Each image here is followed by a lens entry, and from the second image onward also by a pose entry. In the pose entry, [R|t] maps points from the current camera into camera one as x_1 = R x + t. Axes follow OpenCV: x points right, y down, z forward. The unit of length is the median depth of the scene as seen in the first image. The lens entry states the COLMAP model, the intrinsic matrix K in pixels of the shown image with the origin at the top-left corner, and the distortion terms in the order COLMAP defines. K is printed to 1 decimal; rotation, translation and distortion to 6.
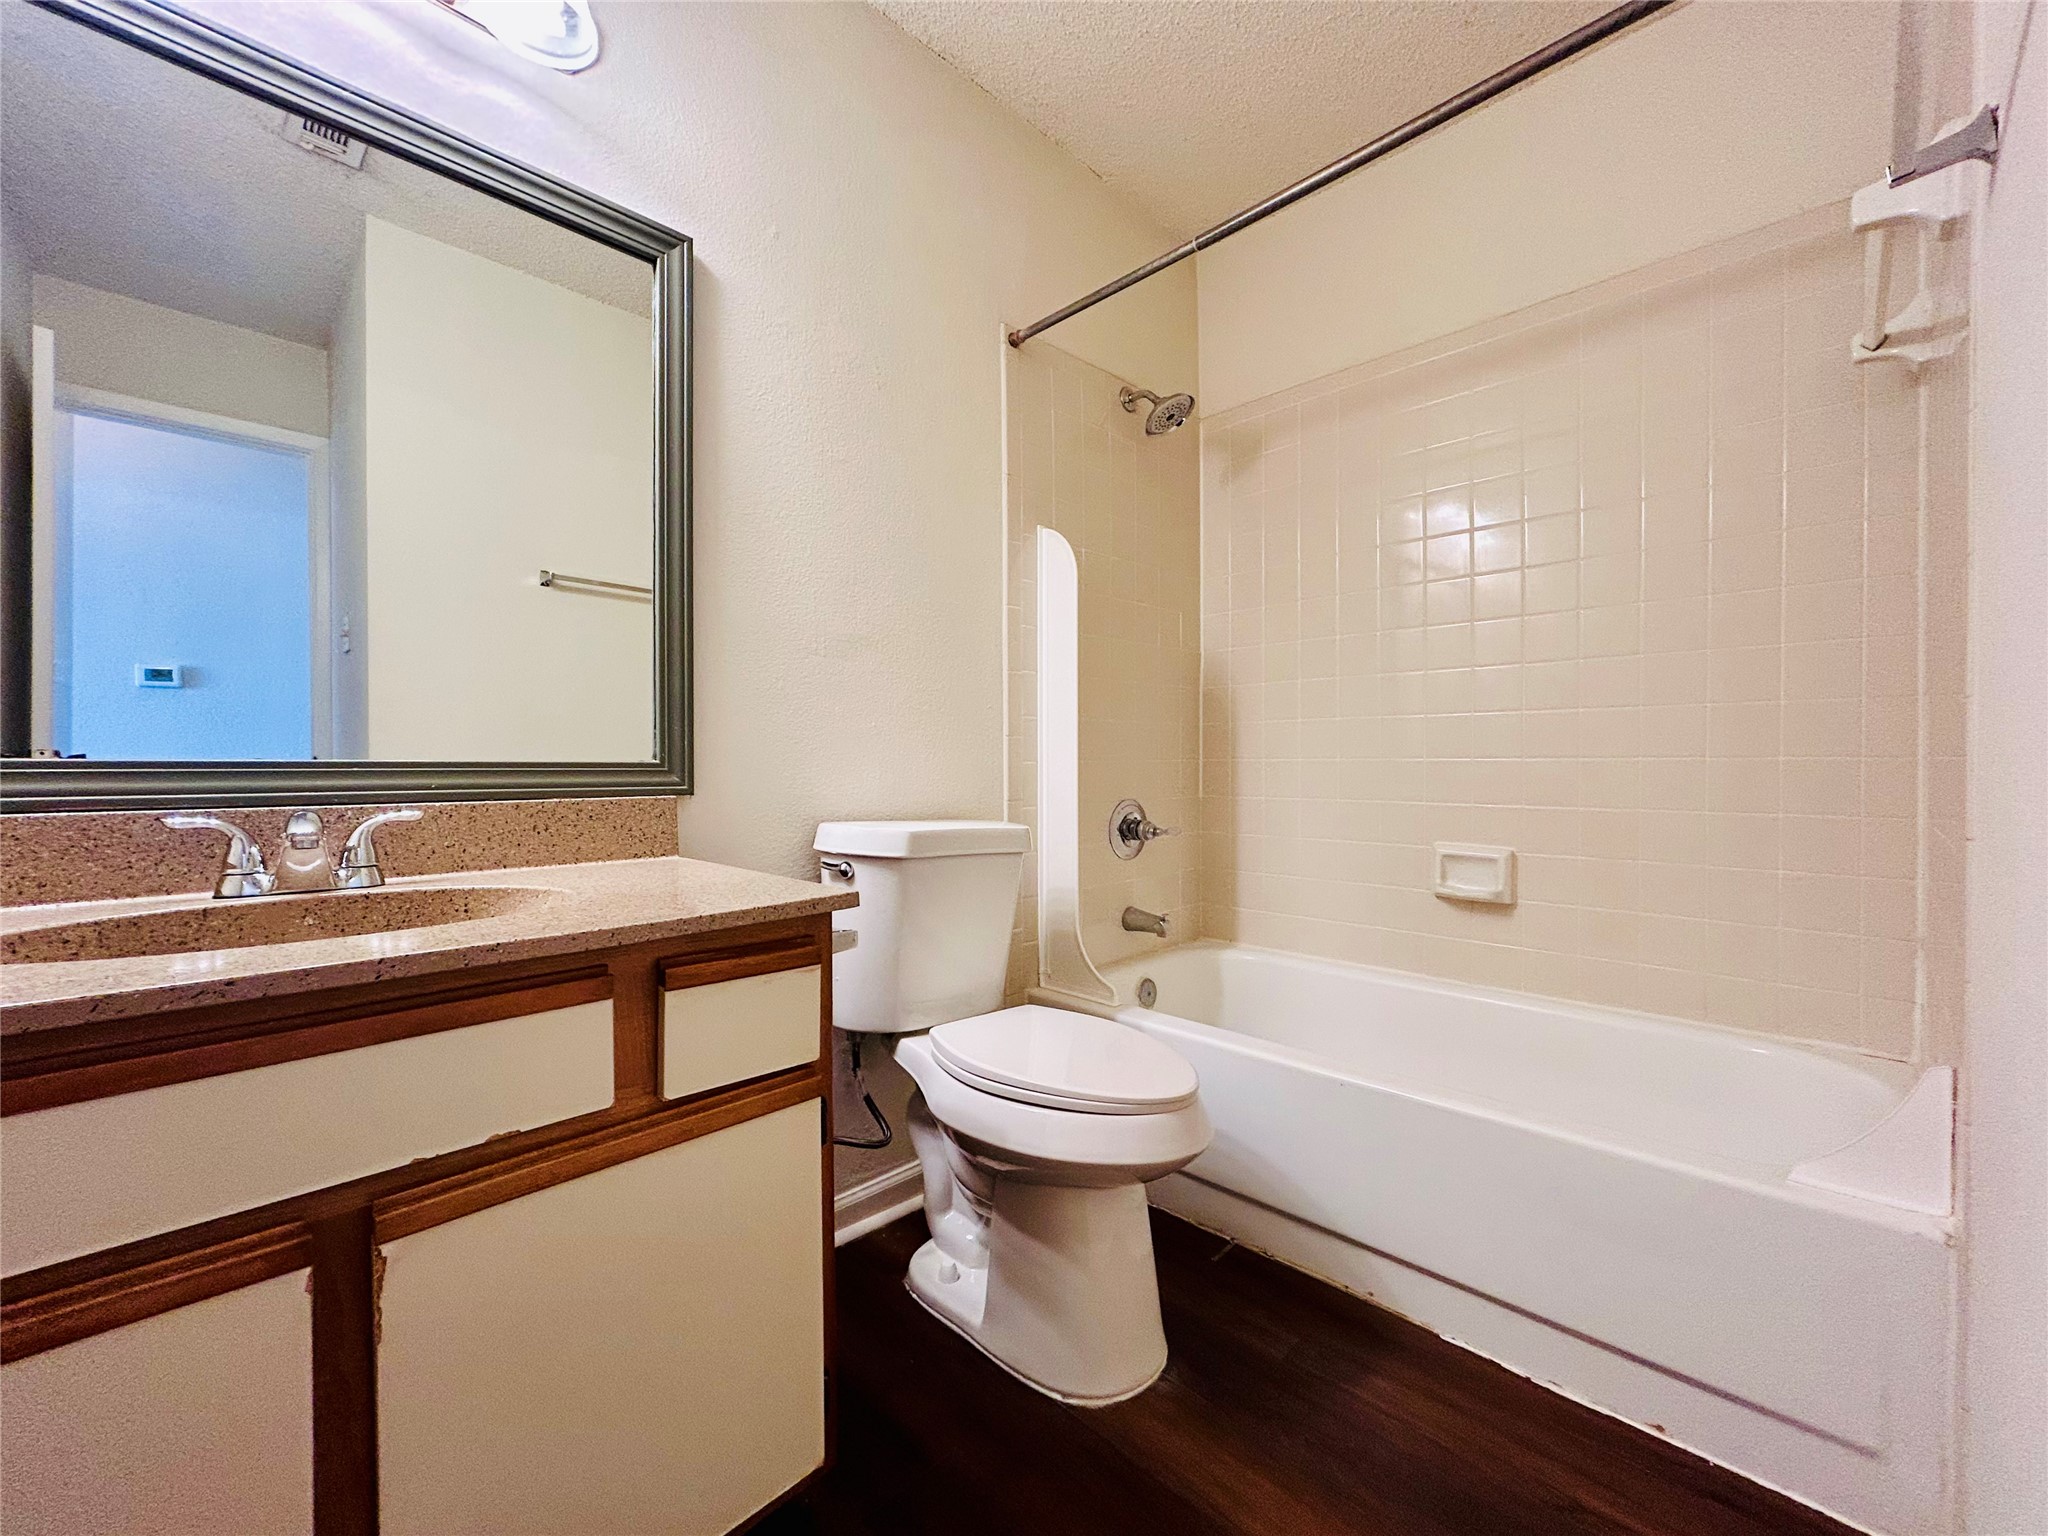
lens RADIAL K [[818.2, 0, 1018.0], [0, 818.2, 767.0], [0, 0, 1]] dist [0.000225, -0.002348]
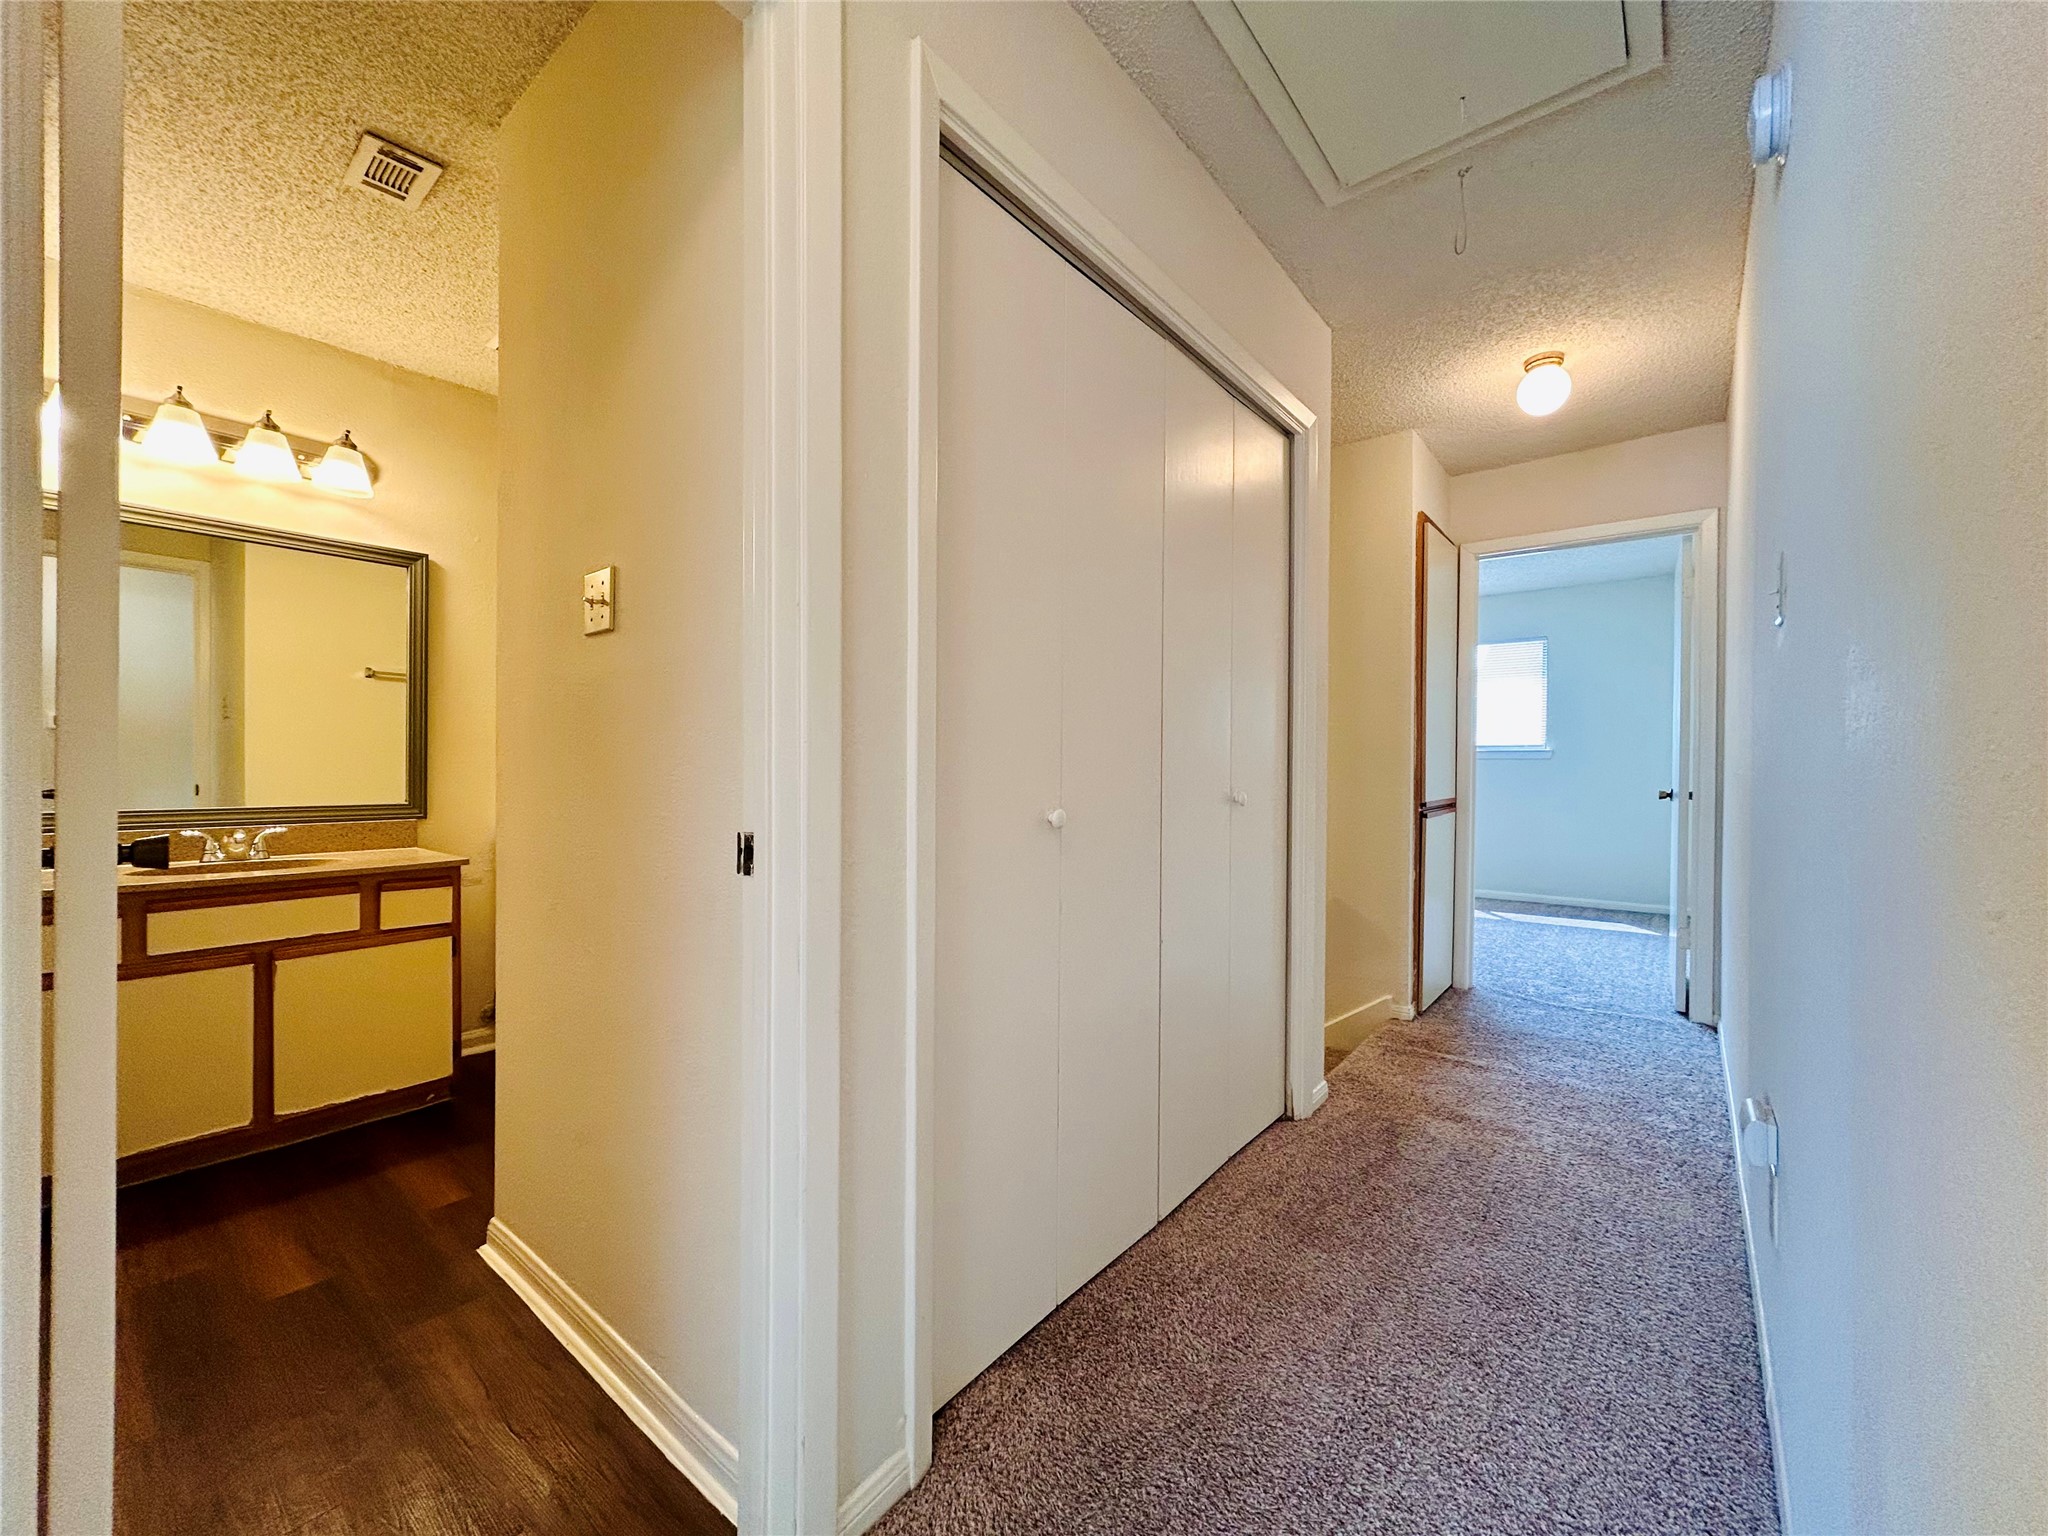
lens RADIAL K [[818.2, 0, 1027.7], [0, 818.2, 769.5], [0, 0, 1]] dist [0.000225, -0.002348]
pose [[0.992857, 0.004758, 0.119215, 1.295245], [-0.004428, 0.999986, -0.003031, -0.136237], [-0.119228, 0.002482, 0.992864, -1.858407]]
